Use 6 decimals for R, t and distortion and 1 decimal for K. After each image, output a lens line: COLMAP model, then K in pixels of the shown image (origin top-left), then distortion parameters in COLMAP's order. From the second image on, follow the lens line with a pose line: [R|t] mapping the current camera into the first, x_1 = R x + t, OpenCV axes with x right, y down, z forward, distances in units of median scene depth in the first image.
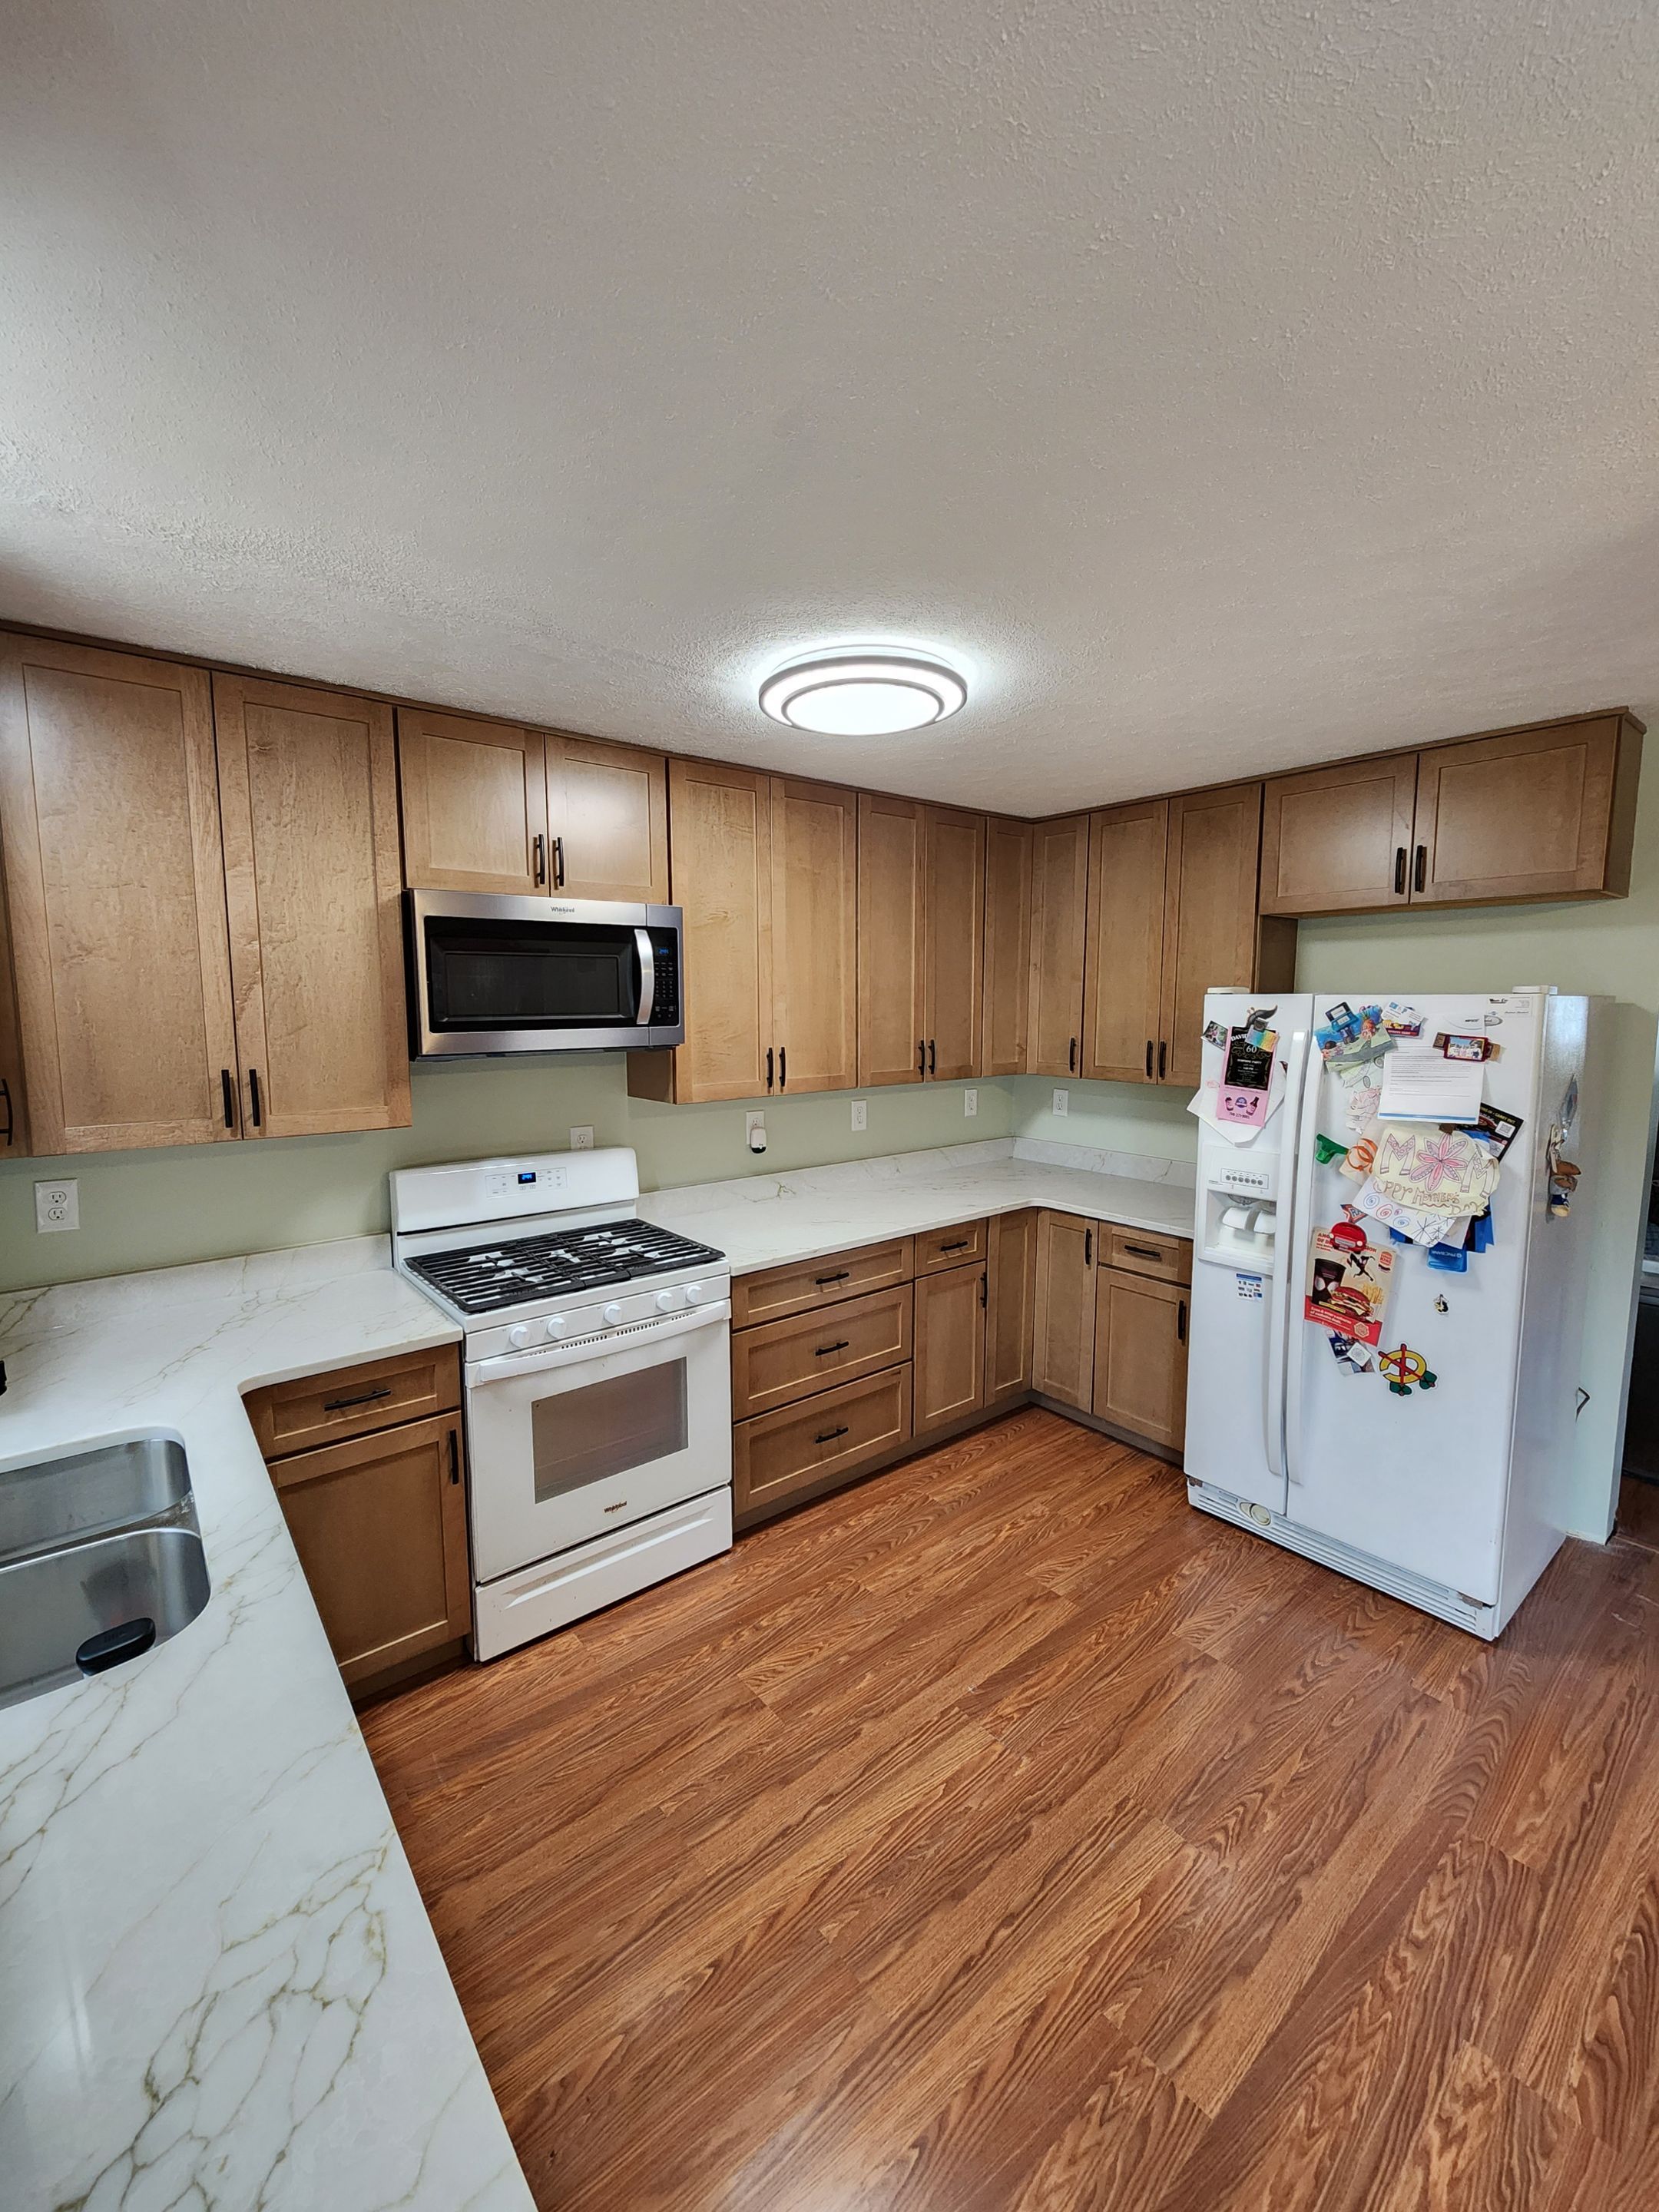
lens RADIAL K [[898.0, 0, 818.1], [0, 898.0, 1095.6], [0, 0, 1]] dist [0.004125, -0.004813]
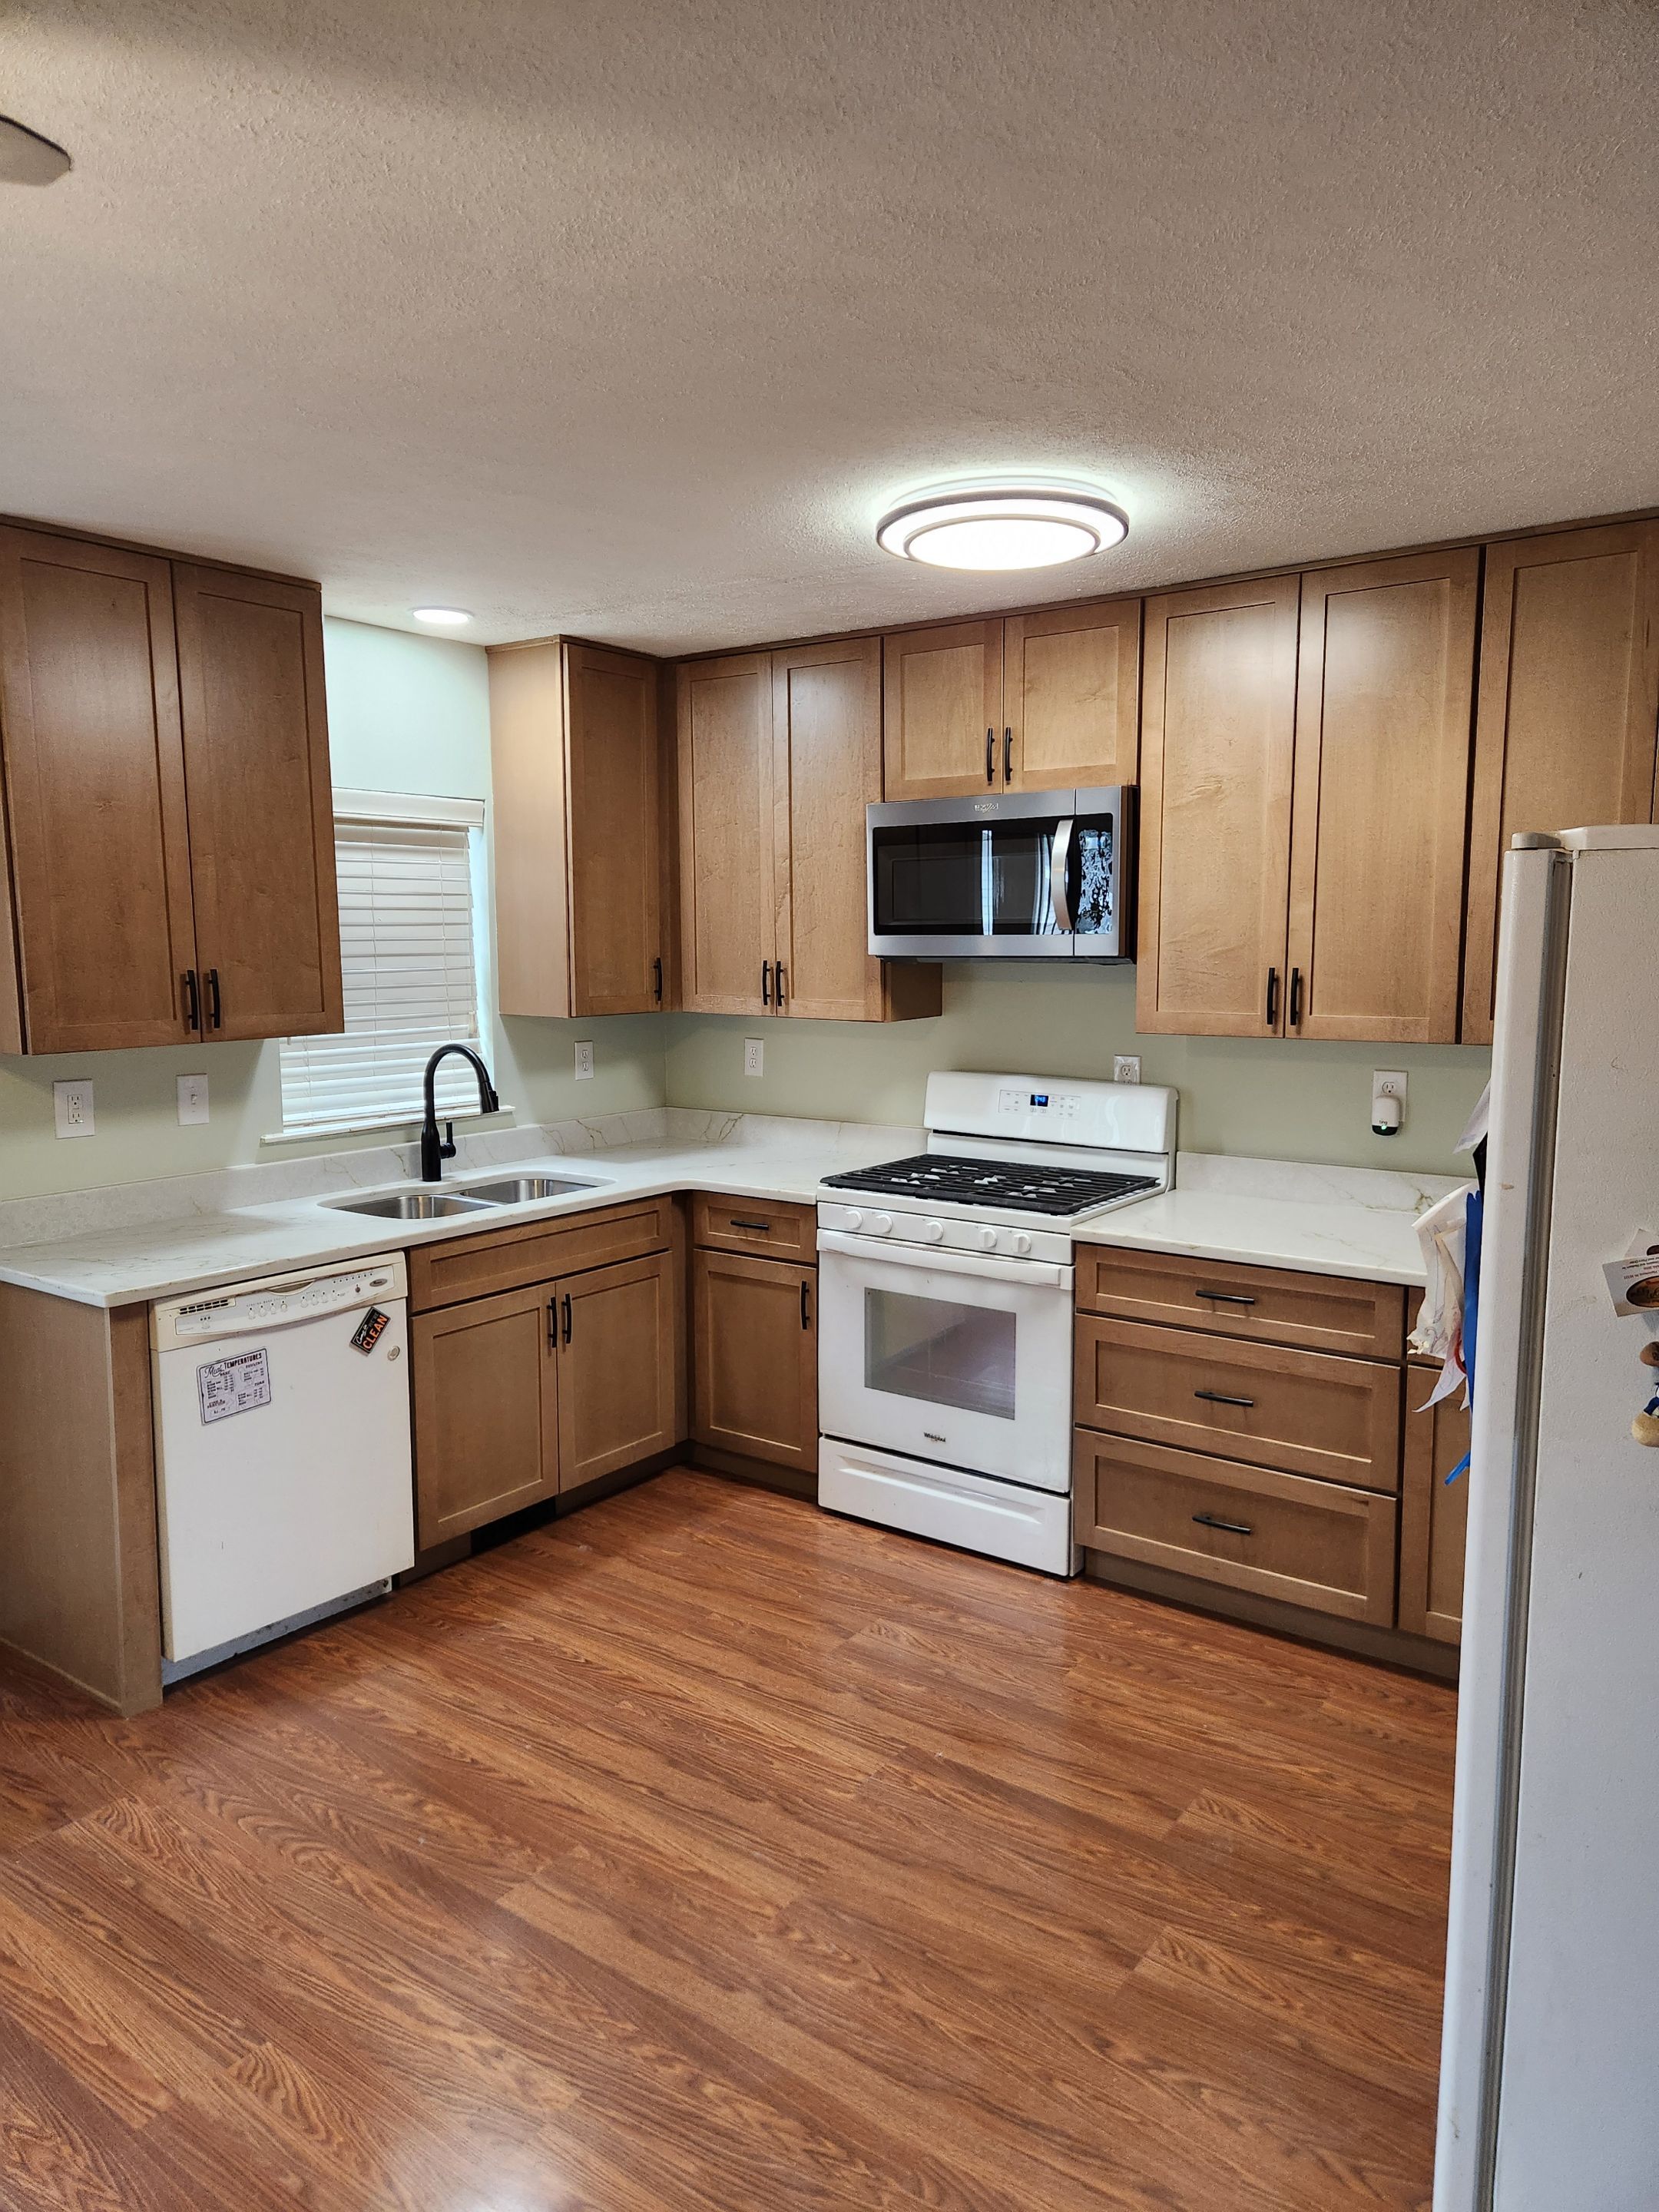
lens RADIAL K [[1466.4, 0, 823.2], [0, 1466.4, 1096.9], [0, 0, 1]] dist [0.092544, -0.095189]
pose [[0.256066, 0.111617, -0.960194, 1.167443], [-0.102157, 0.990874, 0.087940, -0.022857], [0.961246, 0.075572, 0.265131, 0.435623]]
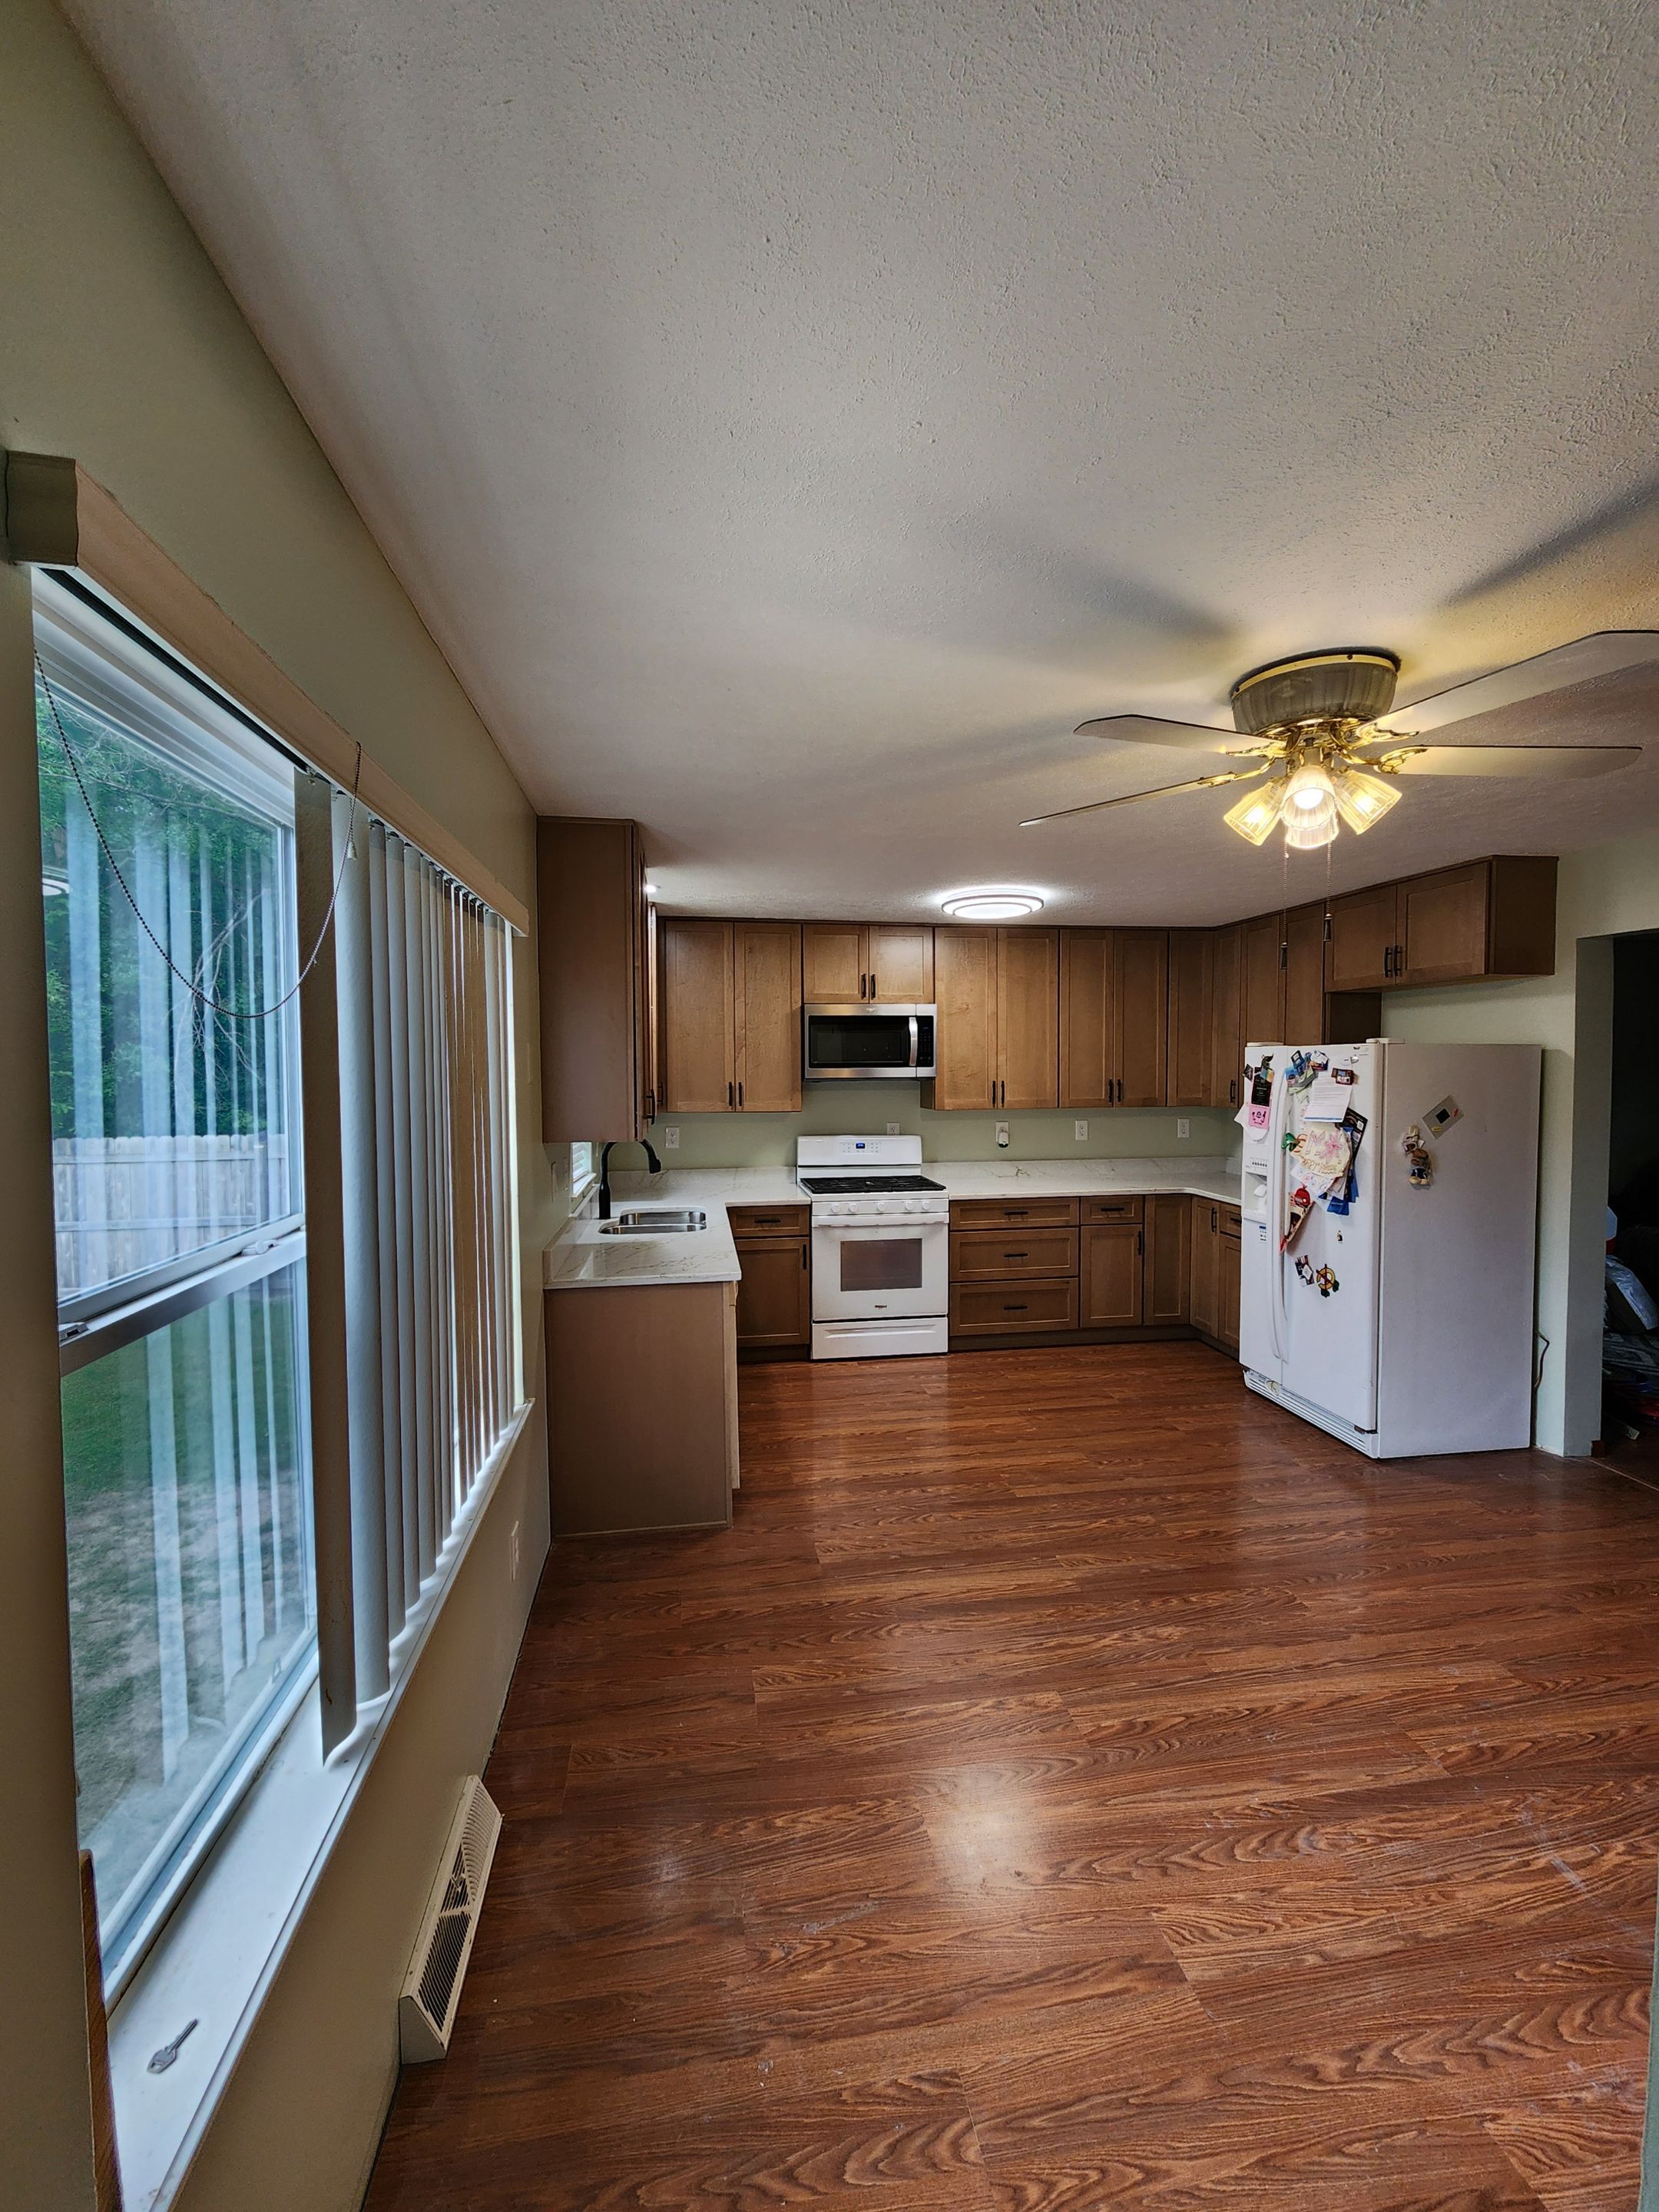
lens RADIAL K [[898.0, 0, 818.1], [0, 898.0, 1095.6], [0, 0, 1]] dist [0.004125, -0.004813]
pose [[0.861331, 0.015821, -0.507798, 0.640424], [-0.052621, 0.996917, -0.058196, 0.112645], [0.505312, 0.076847, 0.859508, -0.793358]]
